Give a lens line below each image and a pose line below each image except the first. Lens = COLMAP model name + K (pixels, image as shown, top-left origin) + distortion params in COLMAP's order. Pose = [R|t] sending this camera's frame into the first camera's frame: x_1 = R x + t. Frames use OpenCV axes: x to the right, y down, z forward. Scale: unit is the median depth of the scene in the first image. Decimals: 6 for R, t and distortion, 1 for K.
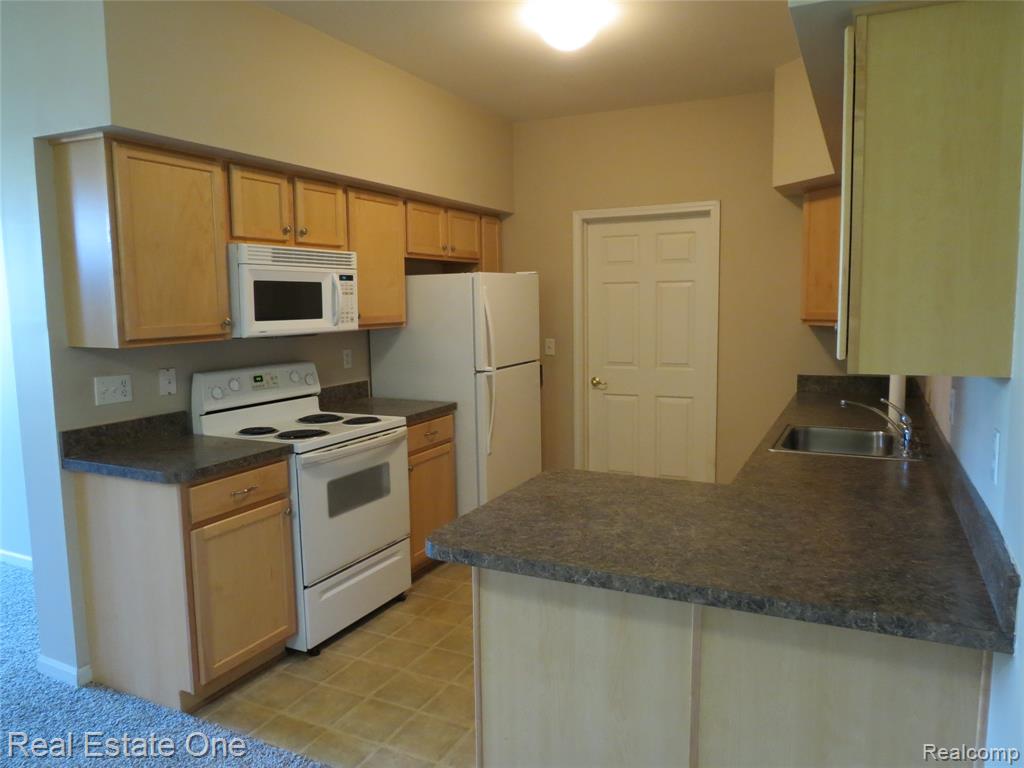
lens RADIAL K [[717.6, 0, 501.7], [0, 717.6, 384.3], [0, 0, 1]] dist [-0.004551, 0.000229]
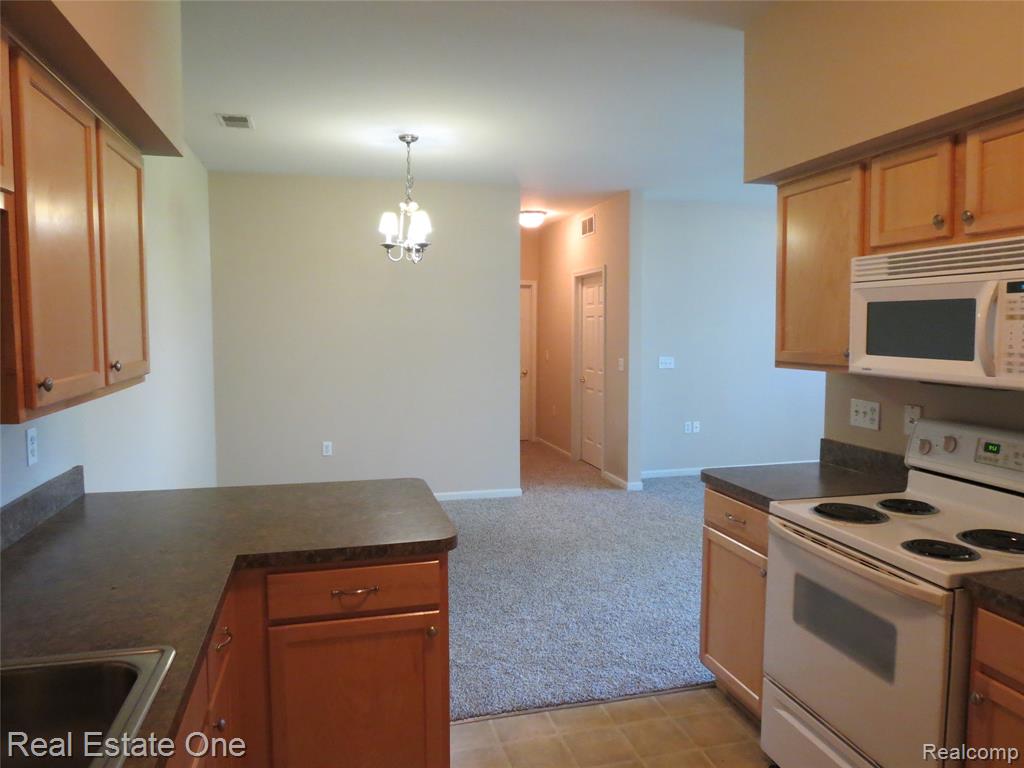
lens RADIAL K [[729.5, 0, 516.7], [0, 729.5, 383.9], [0, 0, 1]] dist [-0.031149, 0.003099]
pose [[-0.747906, 0.071316, -0.659962, 0.424562], [-0.062363, 0.982266, 0.176819, -0.158964], [0.660868, 0.173401, -0.730195, 1.228829]]
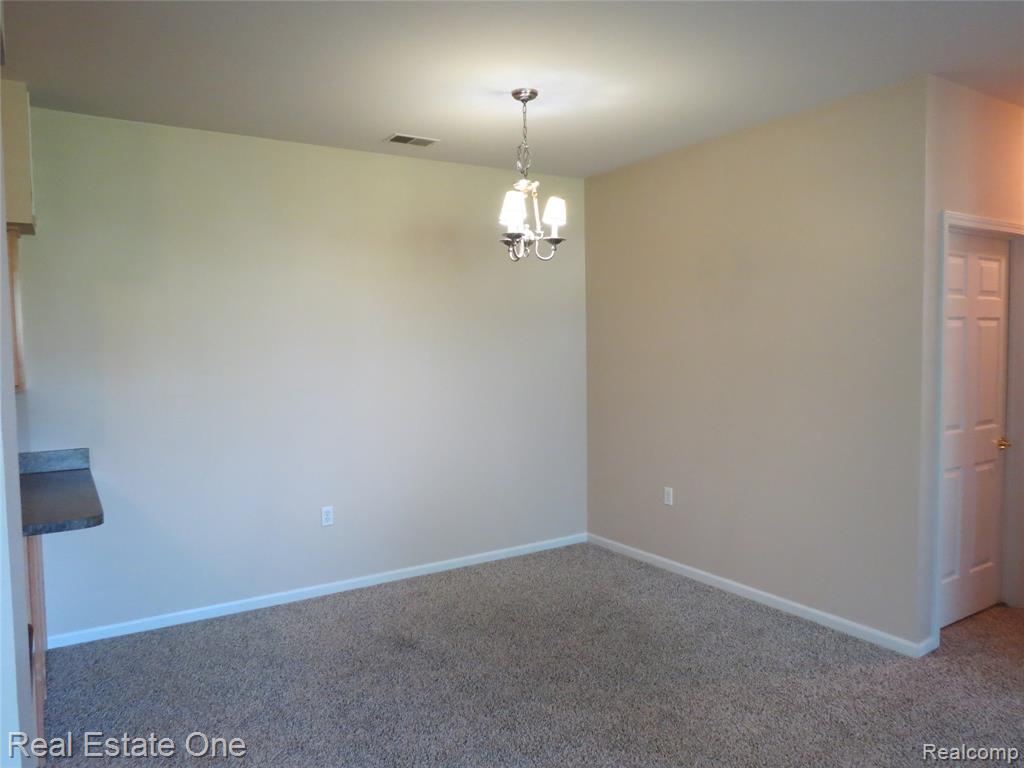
lens RADIAL K [[729.5, 0, 516.7], [0, 729.5, 383.9], [0, 0, 1]] dist [-0.031149, 0.003099]
pose [[-0.861170, -0.001825, 0.508313, -0.874397], [0.086761, 0.984792, 0.150523, -0.113580], [-0.500858, 0.173728, -0.847915, 0.957428]]
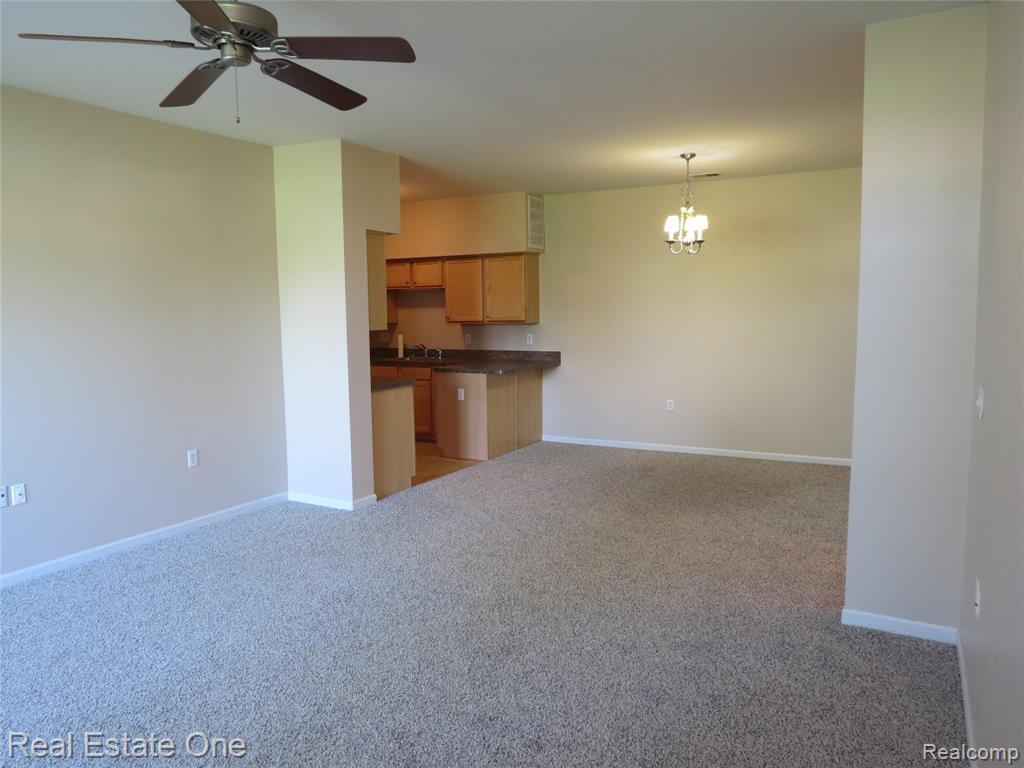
lens RADIAL K [[729.5, 0, 516.7], [0, 729.5, 383.9], [0, 0, 1]] dist [-0.031149, 0.003099]
pose [[0.032846, -0.088632, 0.995523, -2.153213], [0.125681, 0.988520, 0.083862, -0.018125], [-0.991527, 0.122363, 0.043608, 0.408564]]
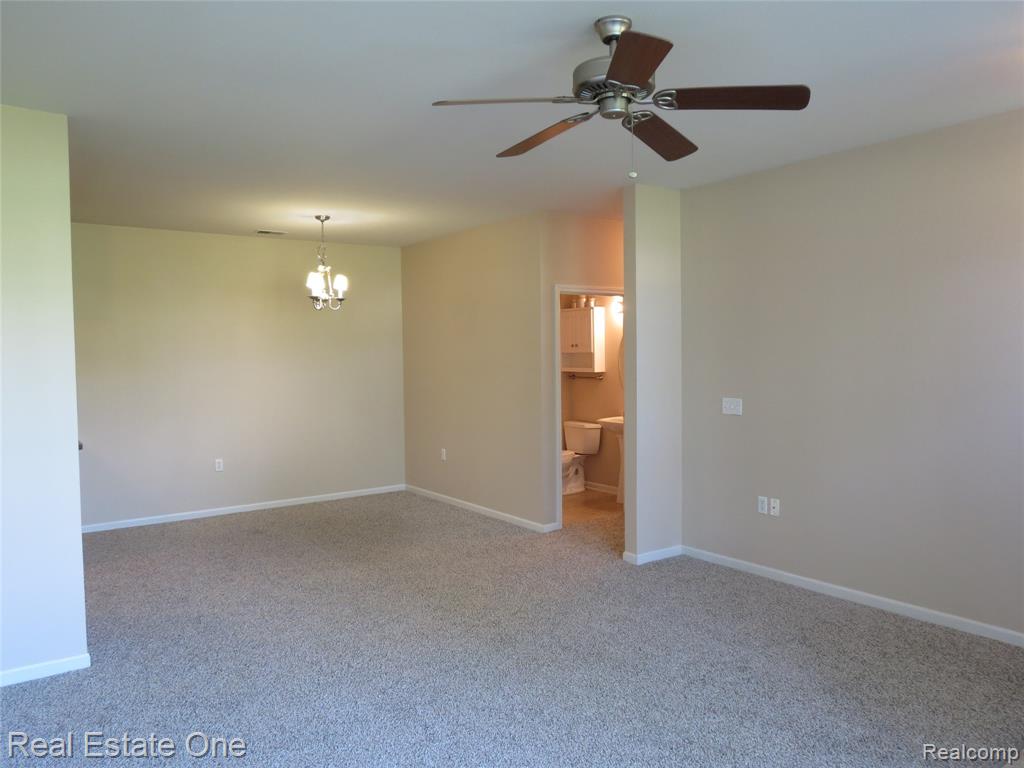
lens RADIAL K [[726.3, 0, 511.0], [0, 726.3, 379.4], [0, 0, 1]] dist [-0.002931, 0.002060]
pose [[-0.886331, 0.010887, 0.462925, -1.632356], [0.080795, 0.988024, 0.131456, -0.160049], [-0.455950, 0.153915, -0.876596, 1.468859]]
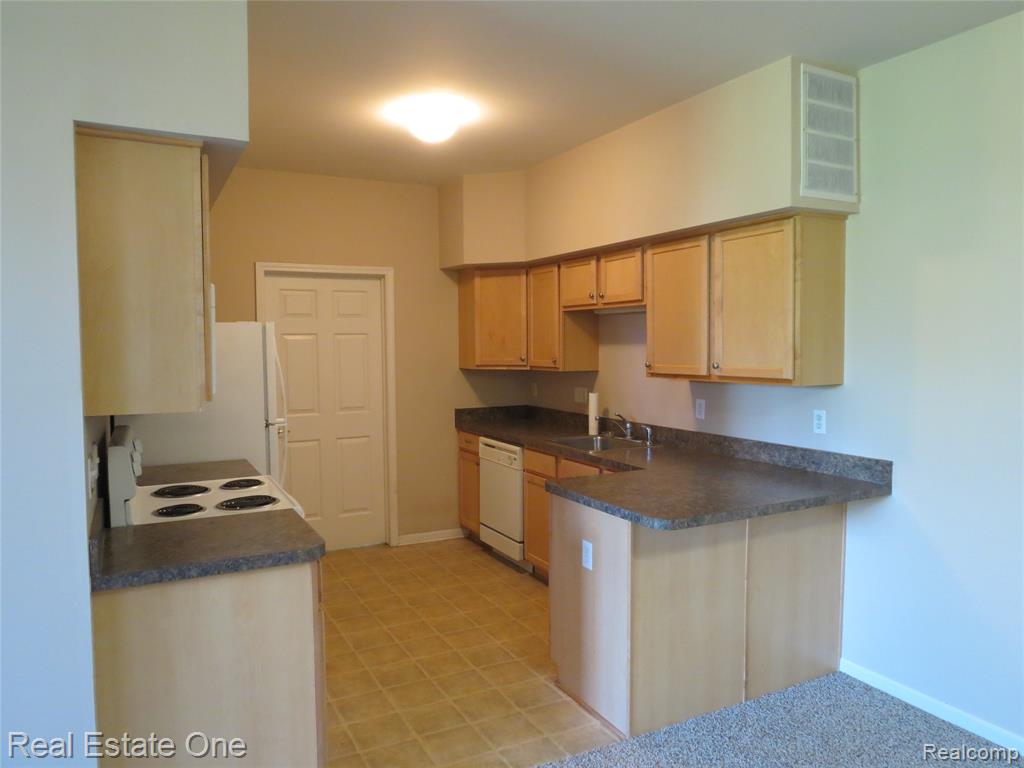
lens RADIAL K [[729.5, 0, 516.7], [0, 729.5, 383.9], [0, 0, 1]] dist [-0.031149, 0.003099]
pose [[0.580007, -0.033679, 0.813915, -0.766262], [0.089619, 0.995718, -0.022662, -0.024445], [-0.809667, 0.086086, 0.580542, 0.199274]]
